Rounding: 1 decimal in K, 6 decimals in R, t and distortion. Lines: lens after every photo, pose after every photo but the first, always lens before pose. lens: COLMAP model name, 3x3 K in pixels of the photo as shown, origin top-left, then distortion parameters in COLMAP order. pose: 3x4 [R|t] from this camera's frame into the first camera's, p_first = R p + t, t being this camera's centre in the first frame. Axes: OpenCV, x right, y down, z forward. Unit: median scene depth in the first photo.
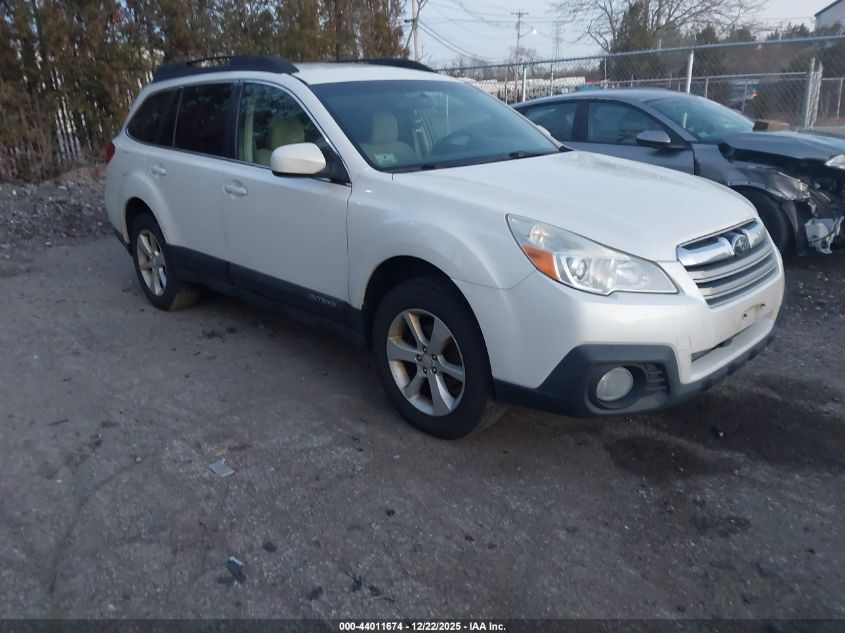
lens RADIAL K [[676.6, 0, 422.5], [0, 676.6, 316.5], [0, 0, 1]] dist [-0.002878, 0.001553]
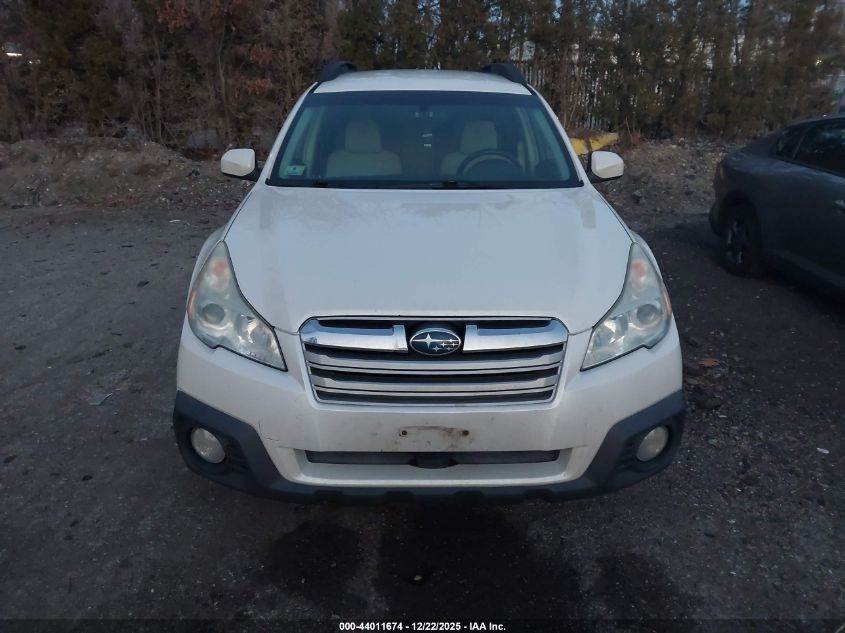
lens RADIAL K [[676.6, 0, 422.5], [0, 676.6, 316.5], [0, 0, 1]] dist [-0.002878, 0.001553]
pose [[0.735681, 0.257587, -0.626436, 0.931730], [-0.245920, 0.963332, 0.107309, -0.213544], [0.631107, 0.075108, 0.772051, 0.426696]]
